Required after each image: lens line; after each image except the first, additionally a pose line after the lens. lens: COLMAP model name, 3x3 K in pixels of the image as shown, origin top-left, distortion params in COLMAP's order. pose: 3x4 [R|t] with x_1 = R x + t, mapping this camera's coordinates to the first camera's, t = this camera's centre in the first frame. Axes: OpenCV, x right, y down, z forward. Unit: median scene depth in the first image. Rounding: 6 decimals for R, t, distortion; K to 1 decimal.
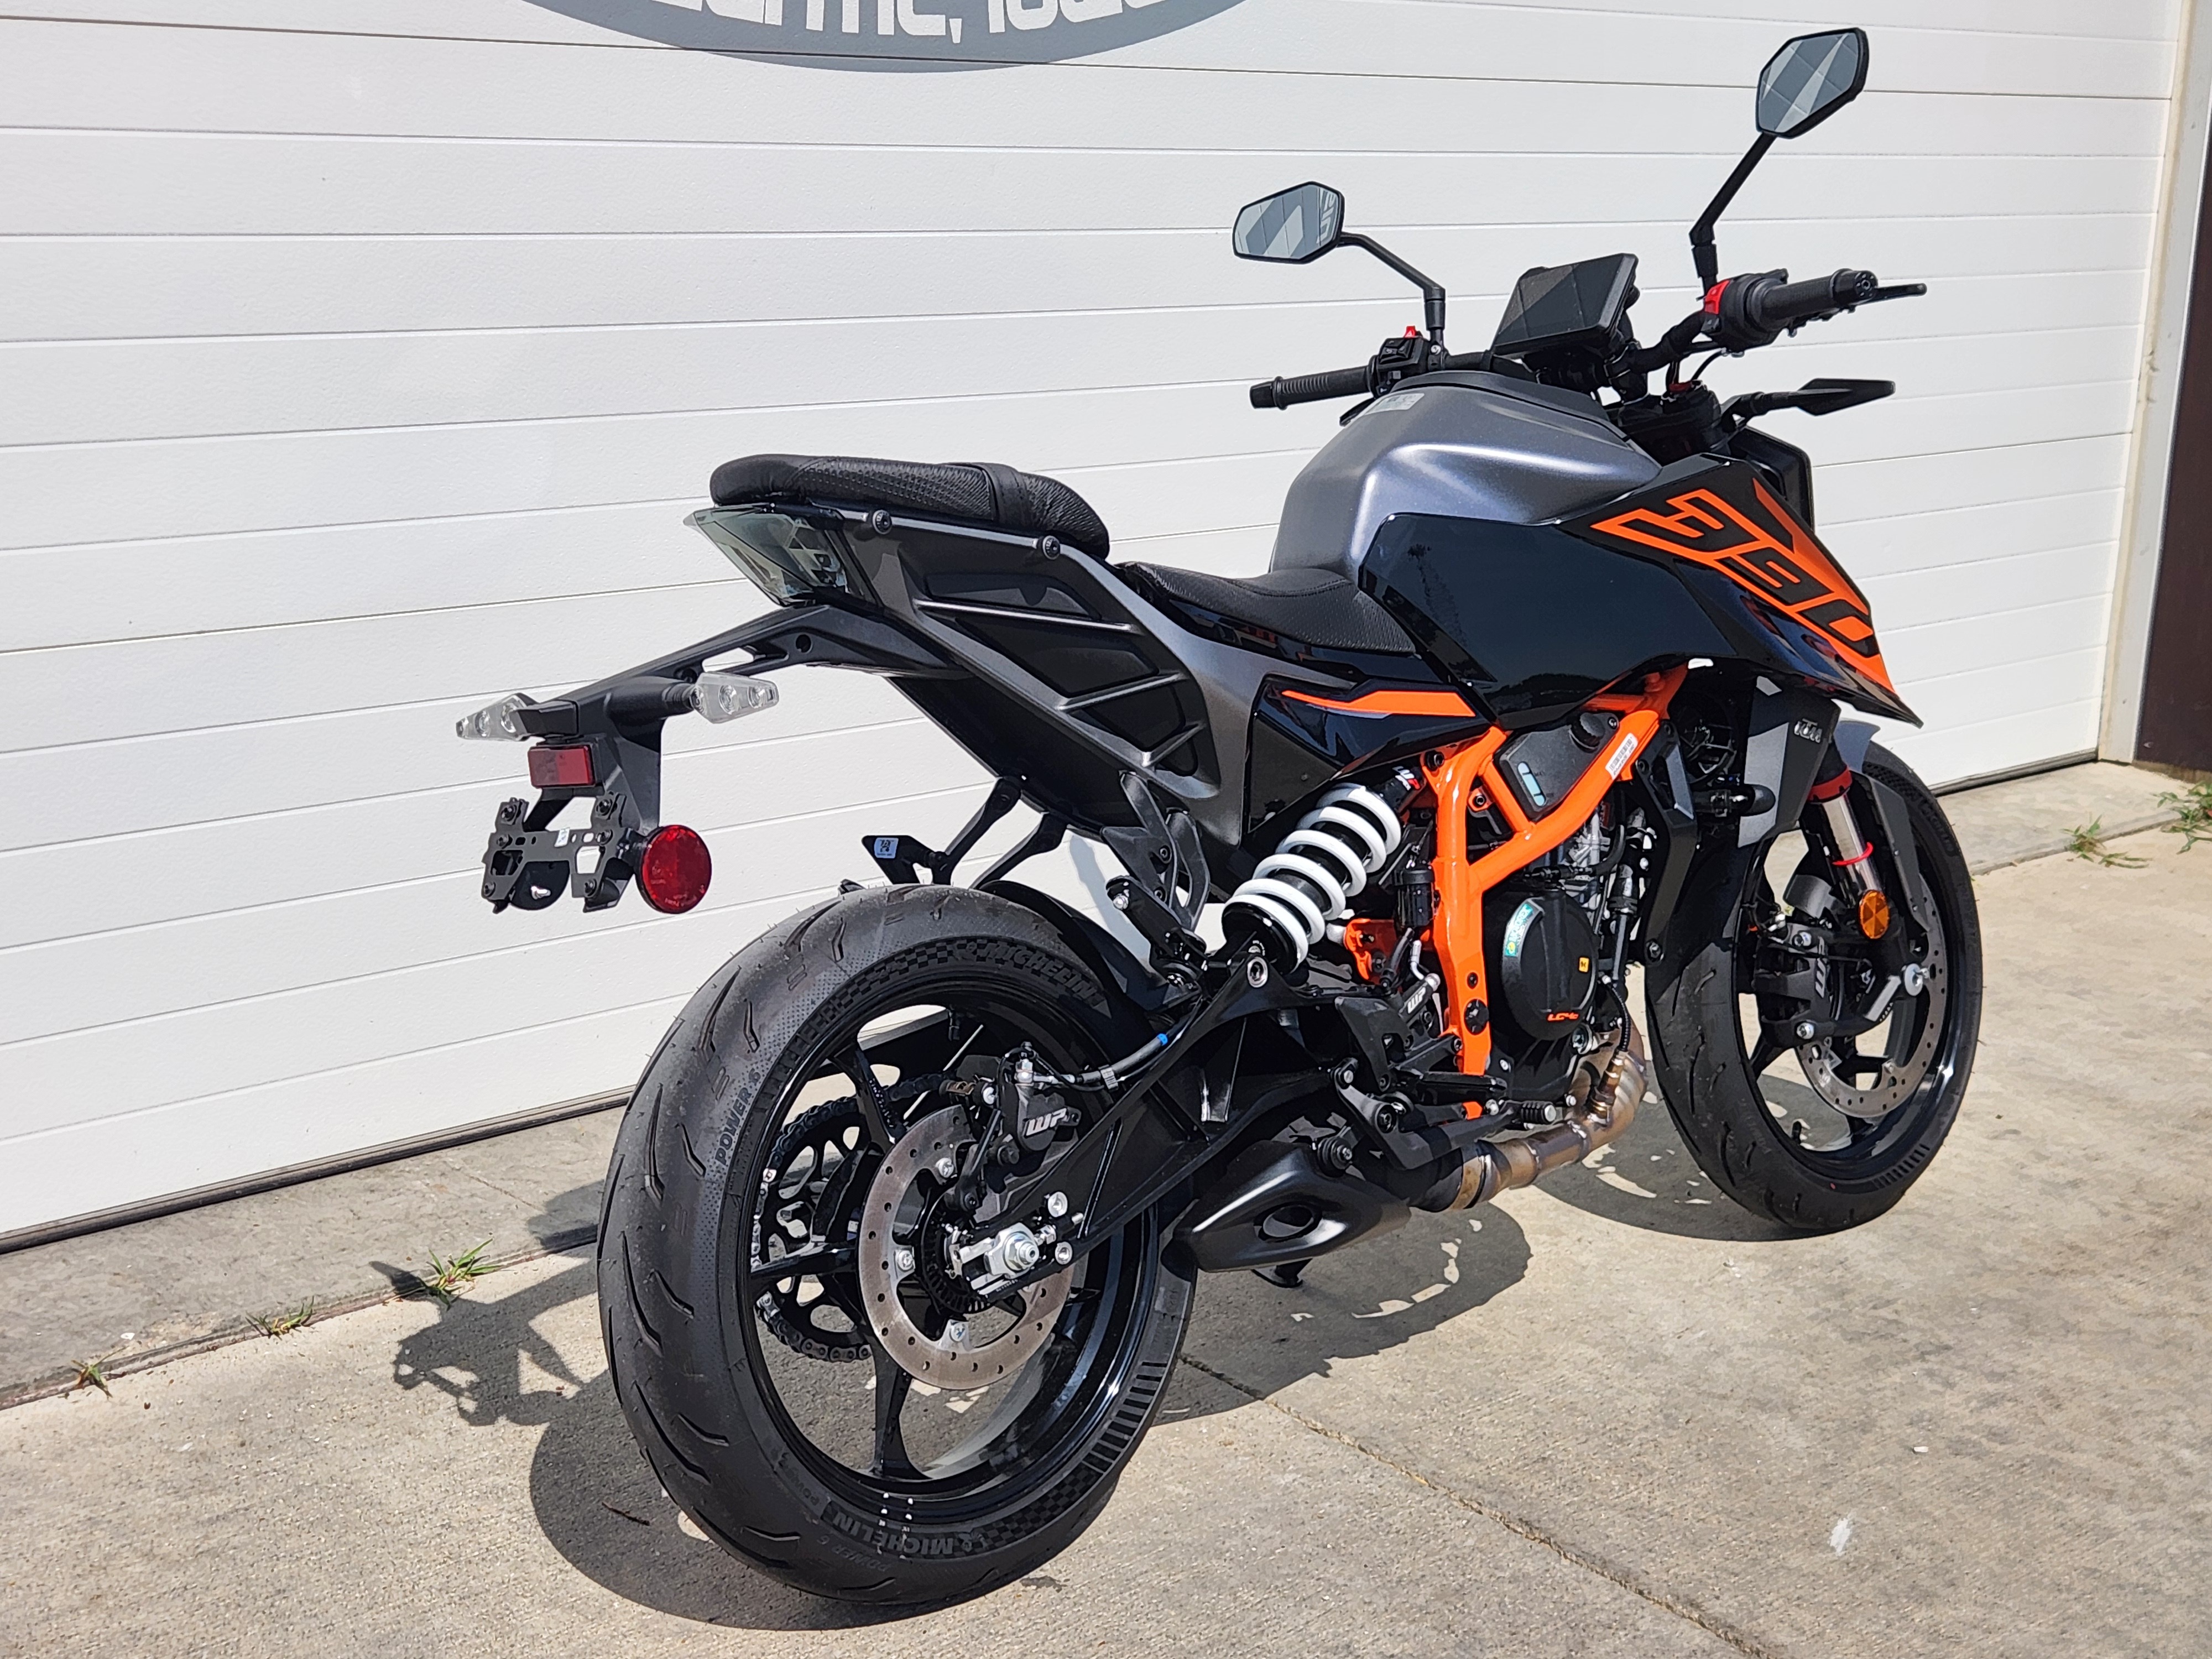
lens RADIAL K [[2953.3, 0, 1097.7], [0, 2953.3, 826.9], [0, 0, 1]] dist [0.065533, 0.000000]
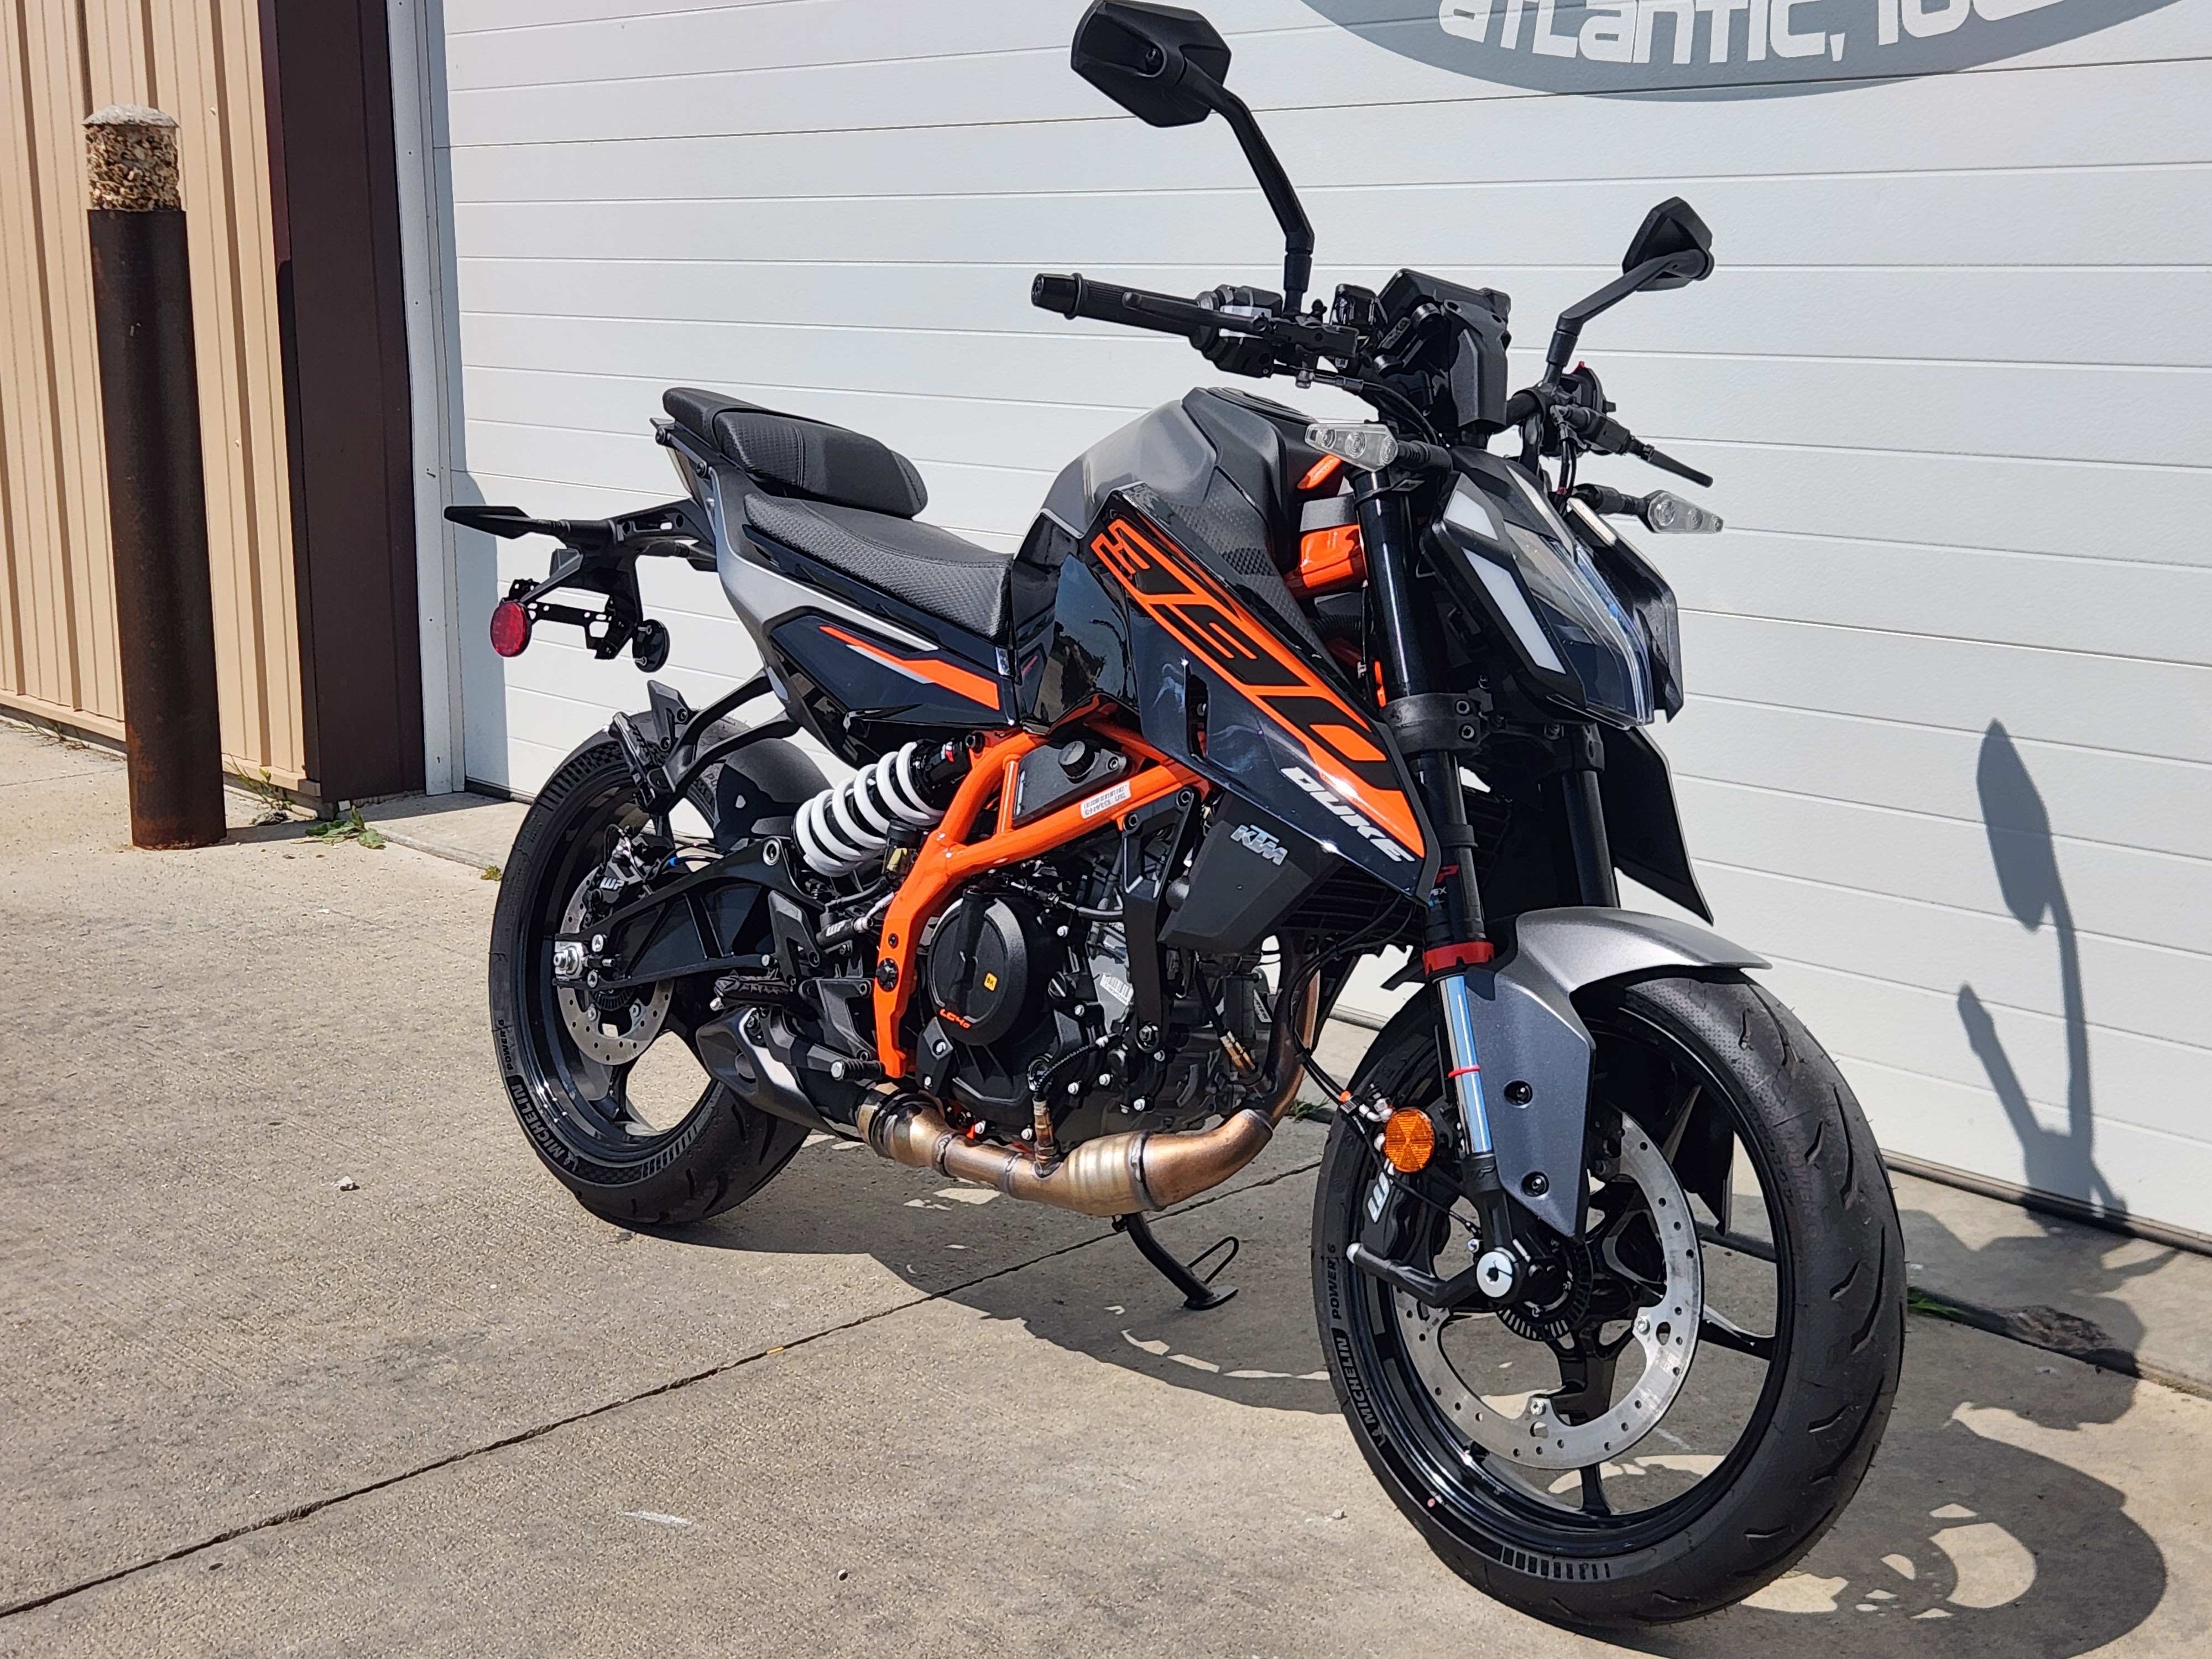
lens RADIAL K [[2953.3, 0, 1047.6], [0, 2953.3, 813.8], [0, 0, 1]] dist [0.065533, 0.000000]
pose [[-0.015085, 0.174613, -0.984521, 1.074358], [-0.228102, 0.958069, 0.173417, -0.173614], [0.973520, 0.227188, 0.025377, 0.945353]]
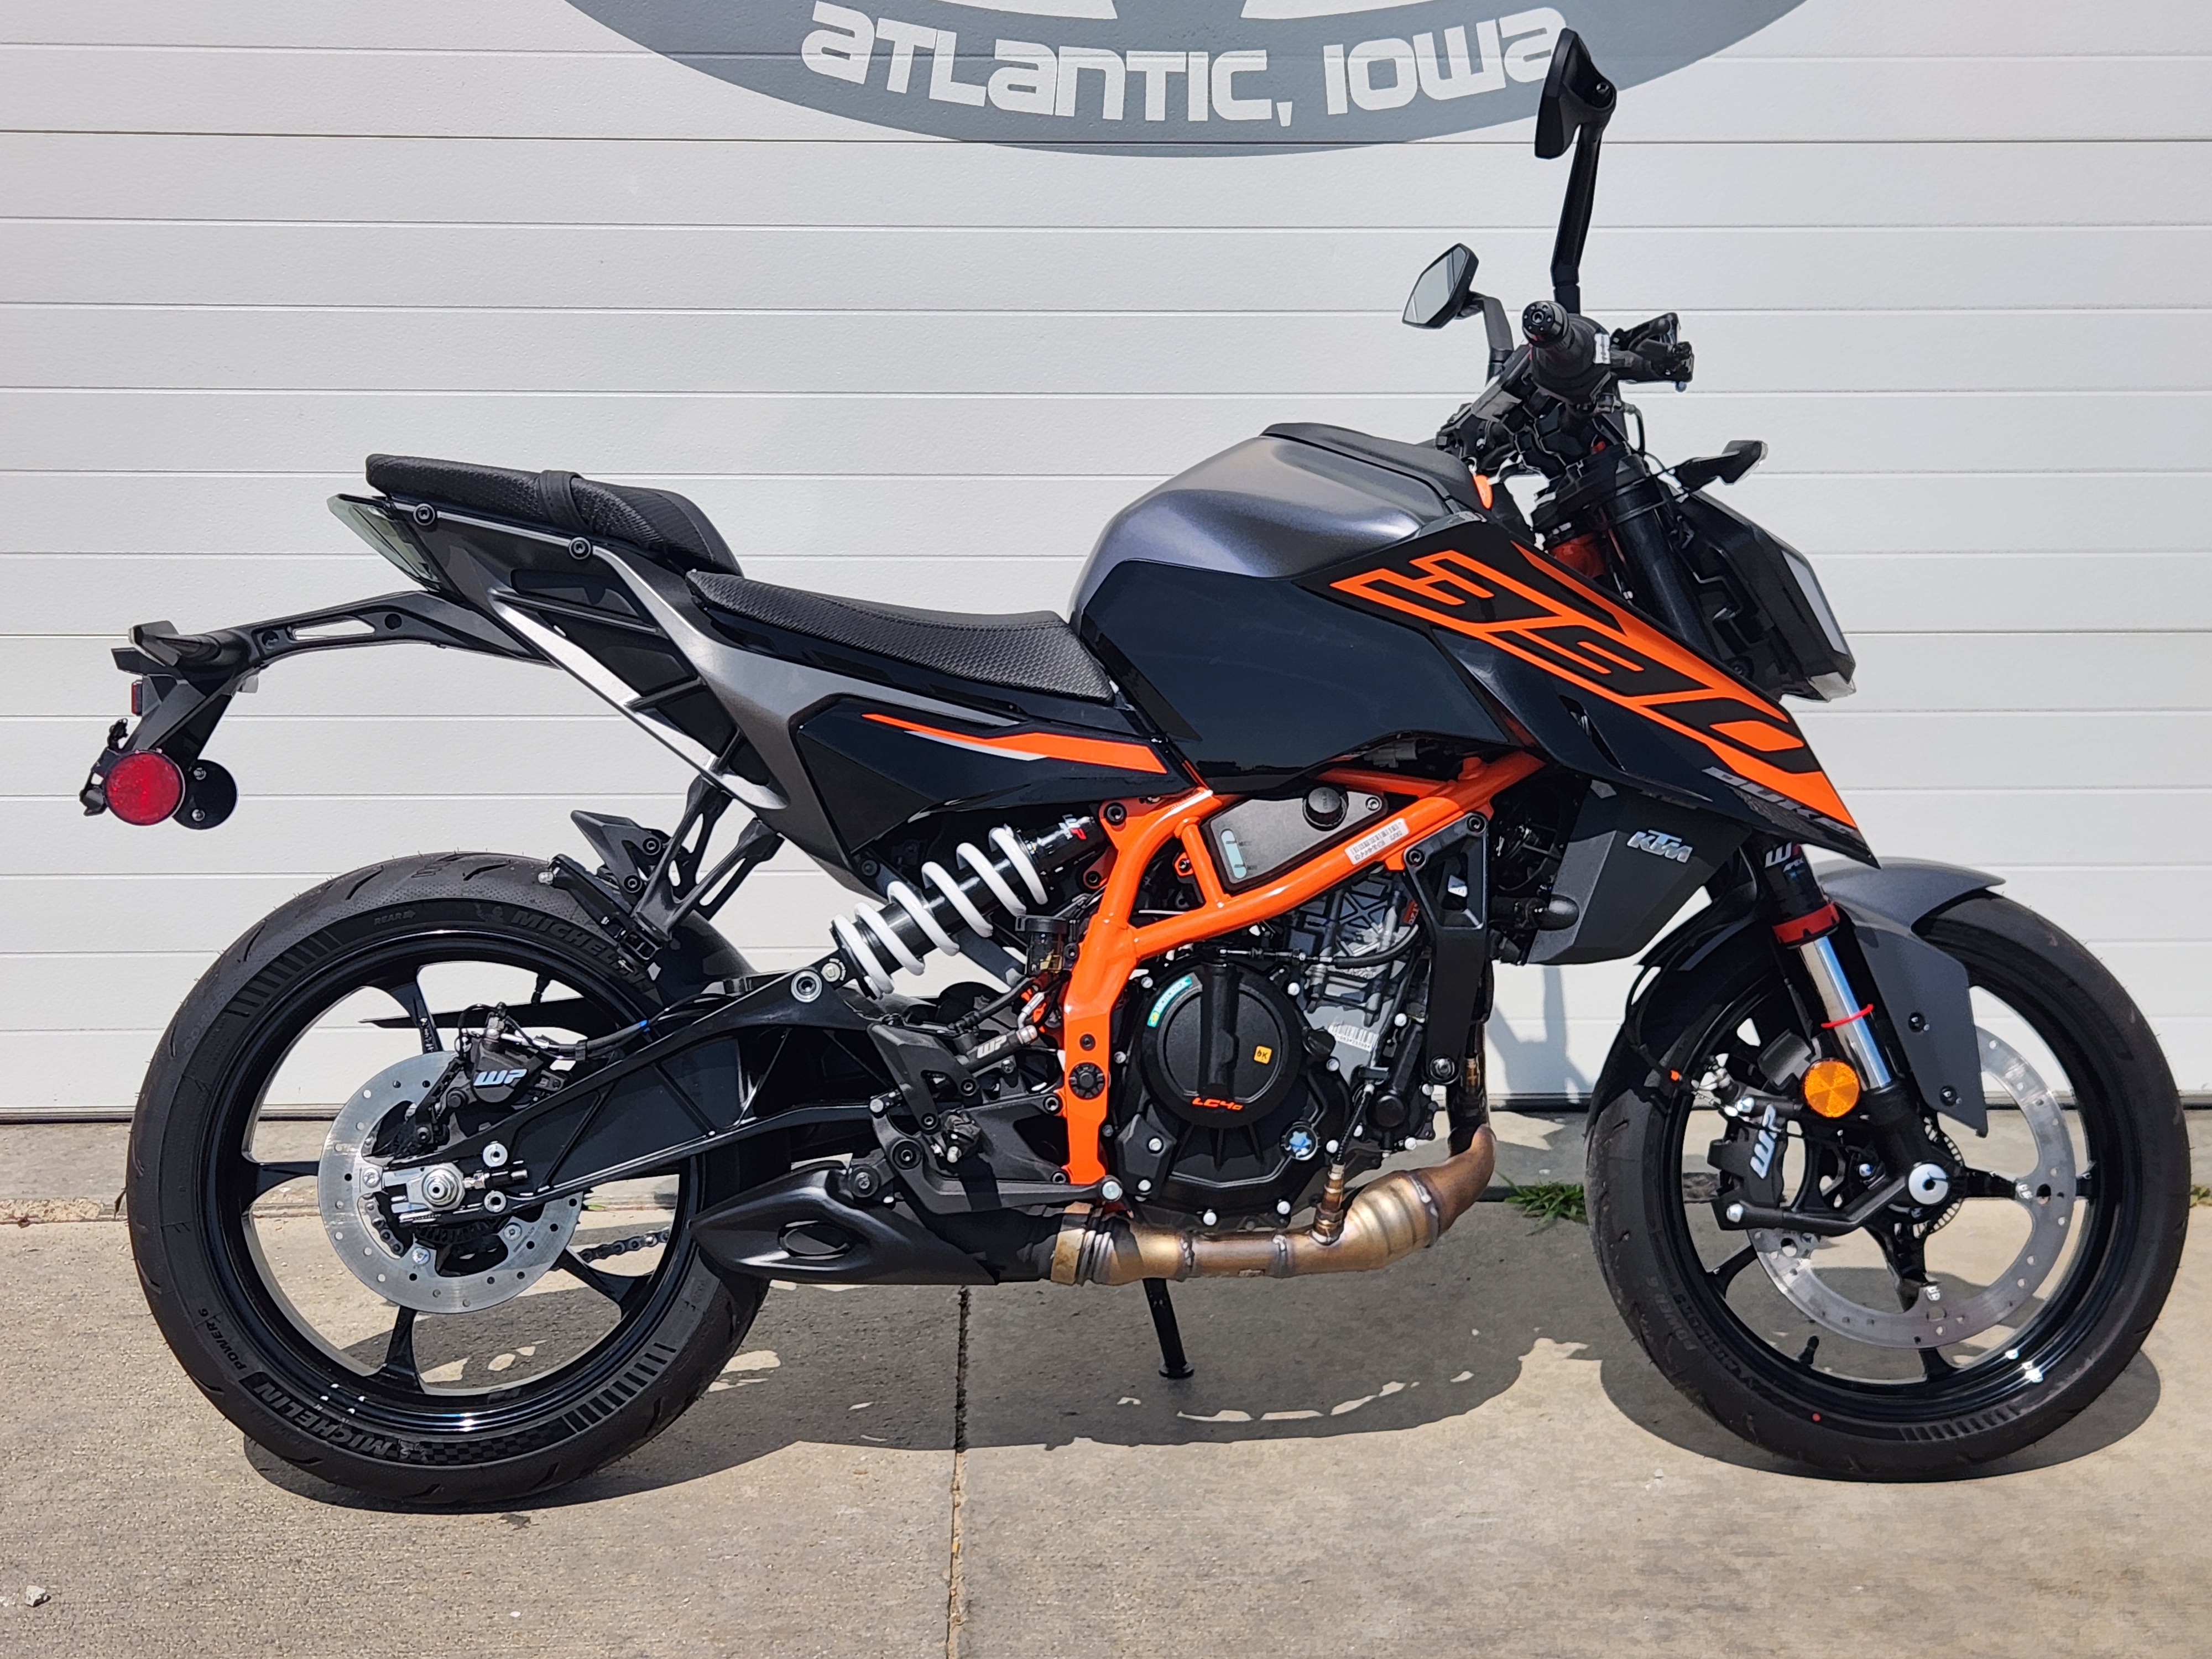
lens RADIAL K [[2953.3, 0, 1103.1], [0, 2953.3, 834.5], [0, 0, 1]] dist [0.065533, 0.000000]
pose [[0.770004, 0.094711, -0.630970, 0.674147], [-0.135959, 0.990565, -0.017230, 0.001111], [0.623385, 0.099053, 0.775616, 0.240115]]
